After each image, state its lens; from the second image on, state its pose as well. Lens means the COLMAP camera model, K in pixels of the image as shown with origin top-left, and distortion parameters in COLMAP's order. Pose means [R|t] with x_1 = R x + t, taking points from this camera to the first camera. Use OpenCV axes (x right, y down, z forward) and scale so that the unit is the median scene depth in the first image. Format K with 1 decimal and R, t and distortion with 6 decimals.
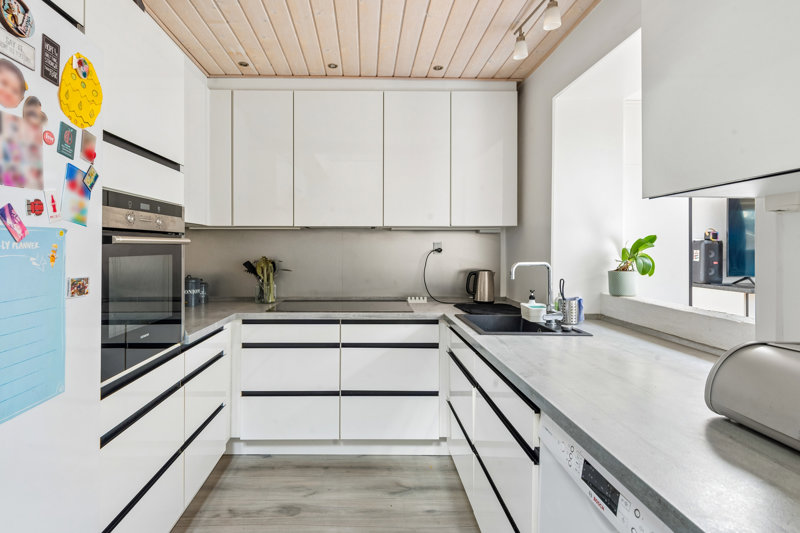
lens RADIAL K [[374.7, 0, 381.3], [0, 374.7, 246.9], [0, 0, 1]] dist [0.003590, -0.000032]
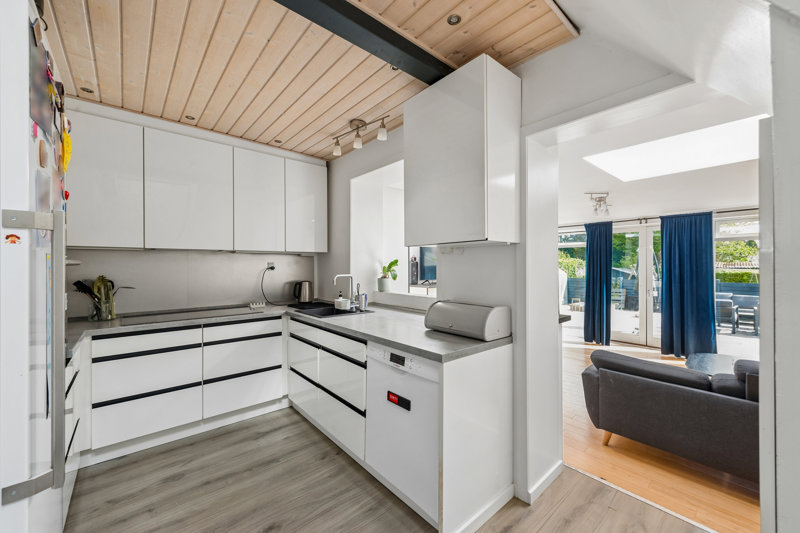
lens RADIAL K [[323.3, 0, 401.3], [0, 323.3, 266.6], [0, 0, 1]] dist [0.001590, 0.000062]
pose [[0.756683, -0.007047, 0.653745, -0.312485], [0.001679, 0.999960, 0.008834, -0.007781], [-0.653780, -0.005587, 0.756664, -0.256509]]
